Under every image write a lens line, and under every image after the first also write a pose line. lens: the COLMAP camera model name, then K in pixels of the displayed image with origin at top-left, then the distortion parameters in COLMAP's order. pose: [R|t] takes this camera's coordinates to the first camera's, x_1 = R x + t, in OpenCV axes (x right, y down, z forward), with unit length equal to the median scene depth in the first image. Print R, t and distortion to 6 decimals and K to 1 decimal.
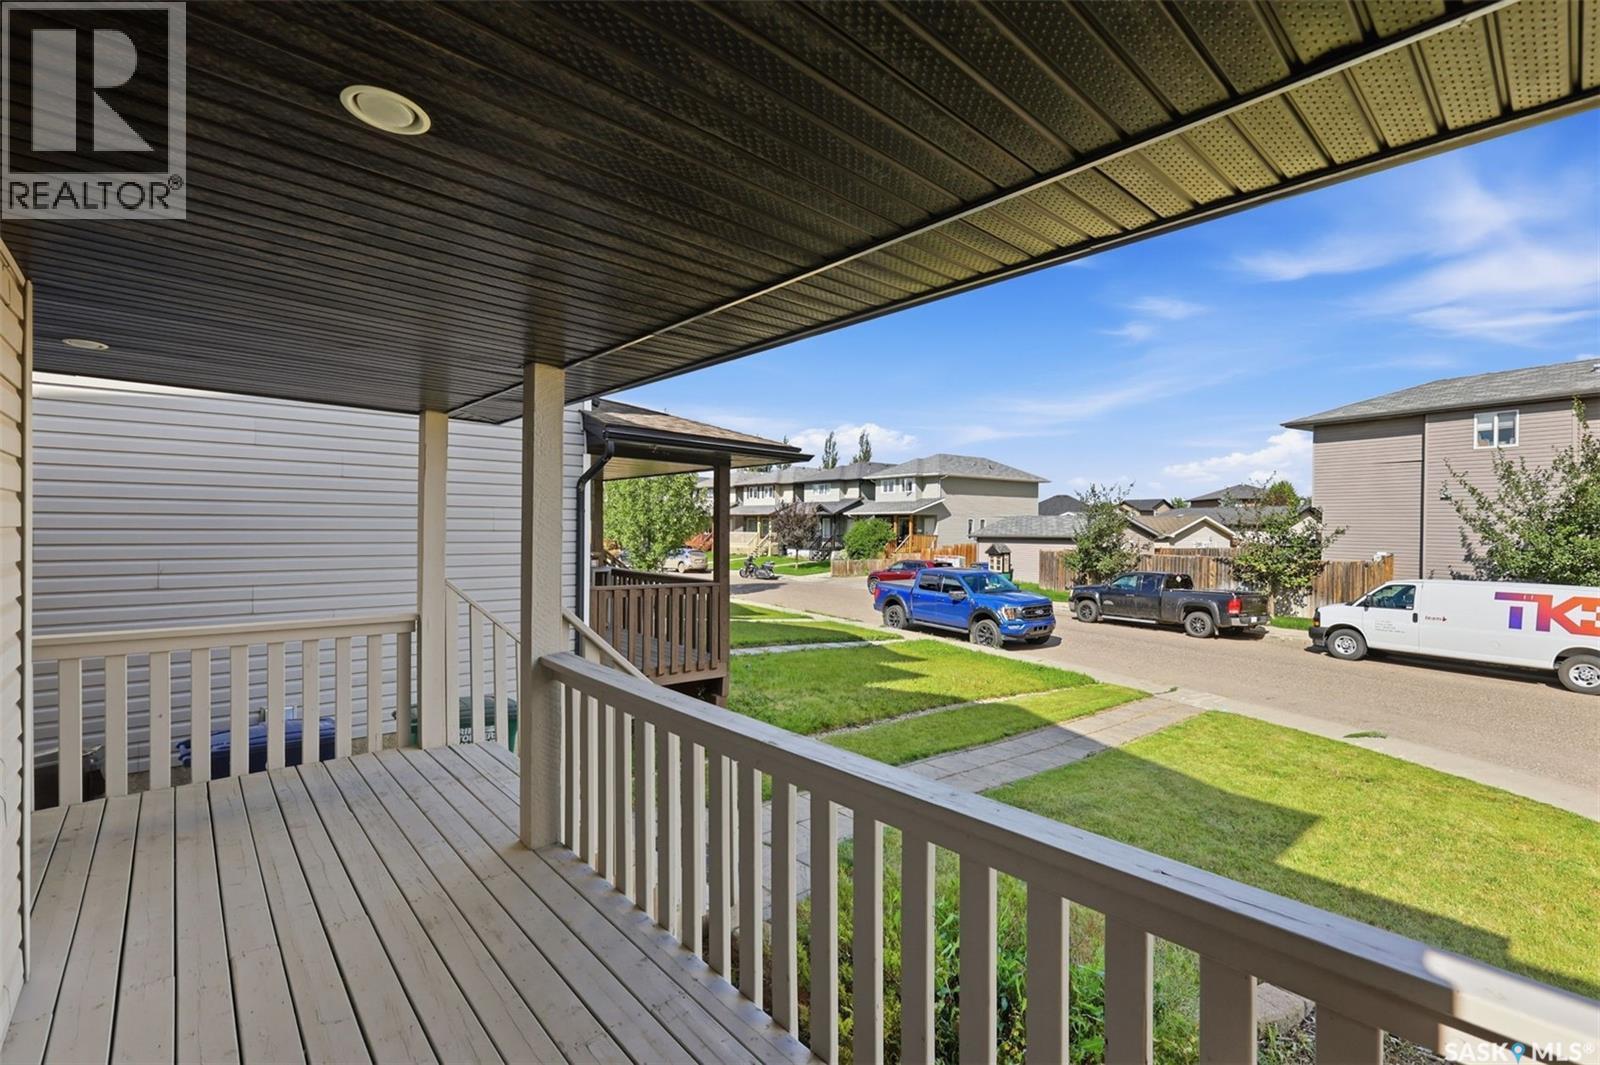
lens RADIAL K [[699.3, 0, 802.7], [0, 699.3, 525.2], [0, 0, 1]] dist [0.004329, 0.000447]
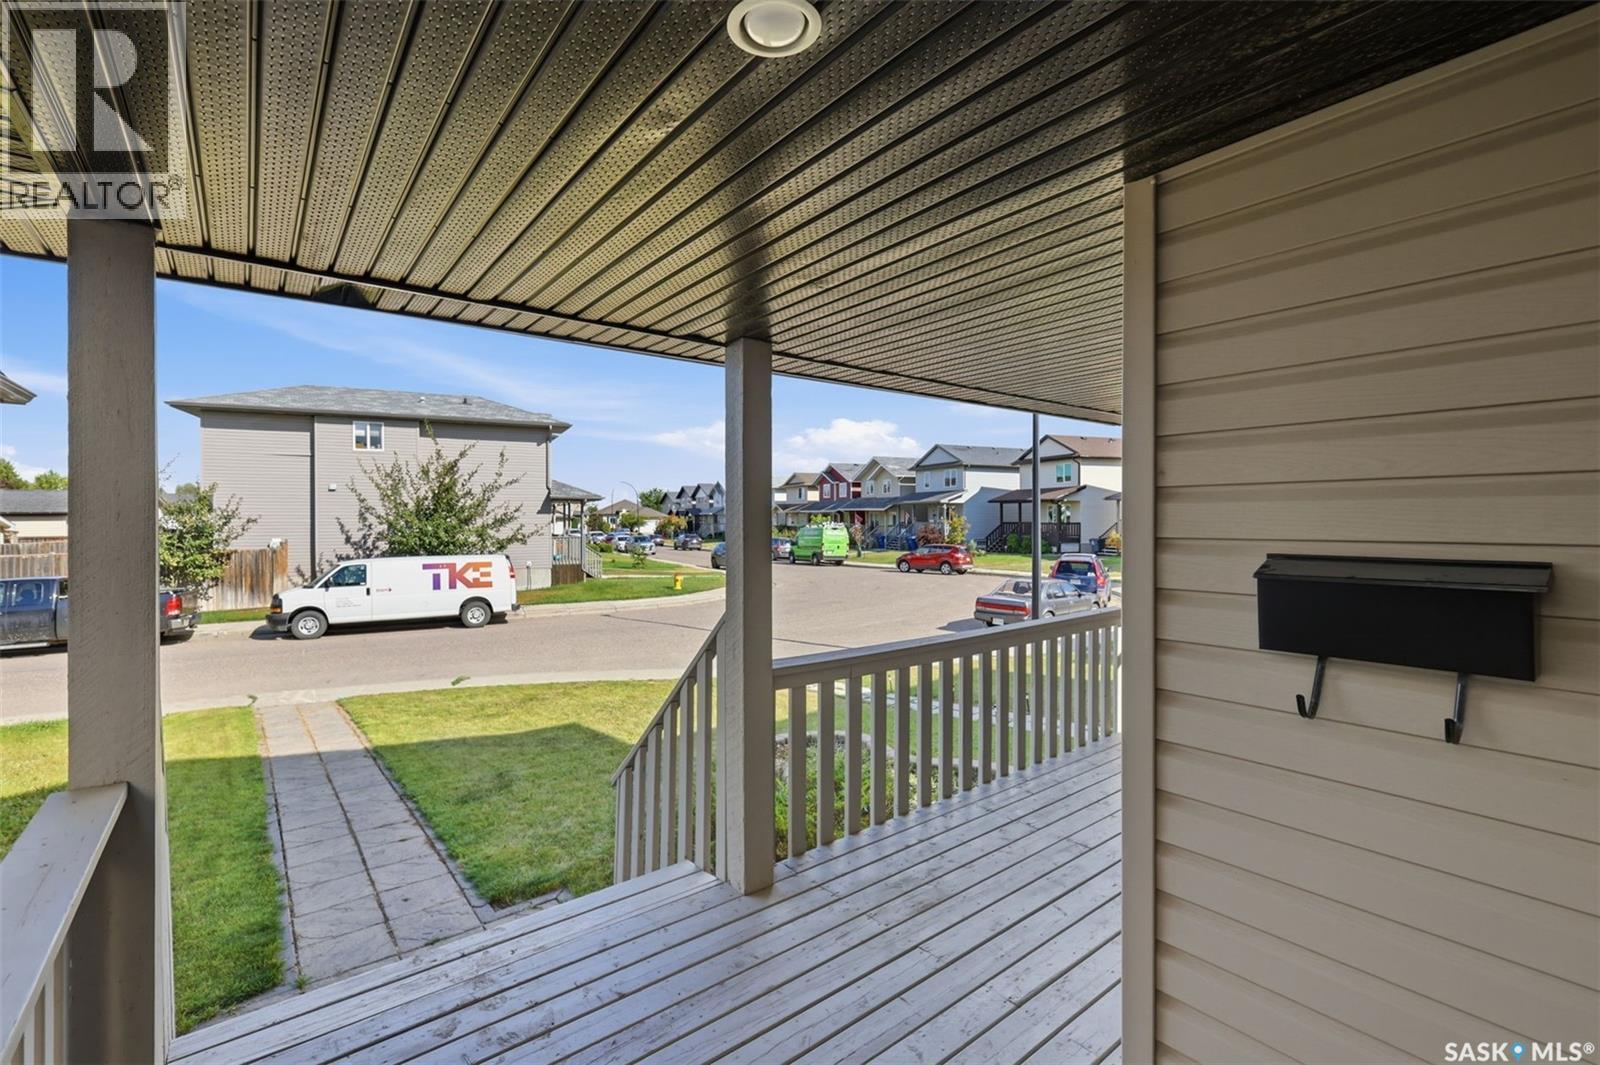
lens RADIAL K [[699.3, 0, 802.7], [0, 699.3, 525.2], [0, 0, 1]] dist [0.004329, 0.000447]
pose [[0.072102, -0.022223, 0.997150, -0.280694], [0.003068, 0.999752, 0.022059, -0.005038], [-0.997393, 0.001469, 0.072153, 0.196516]]
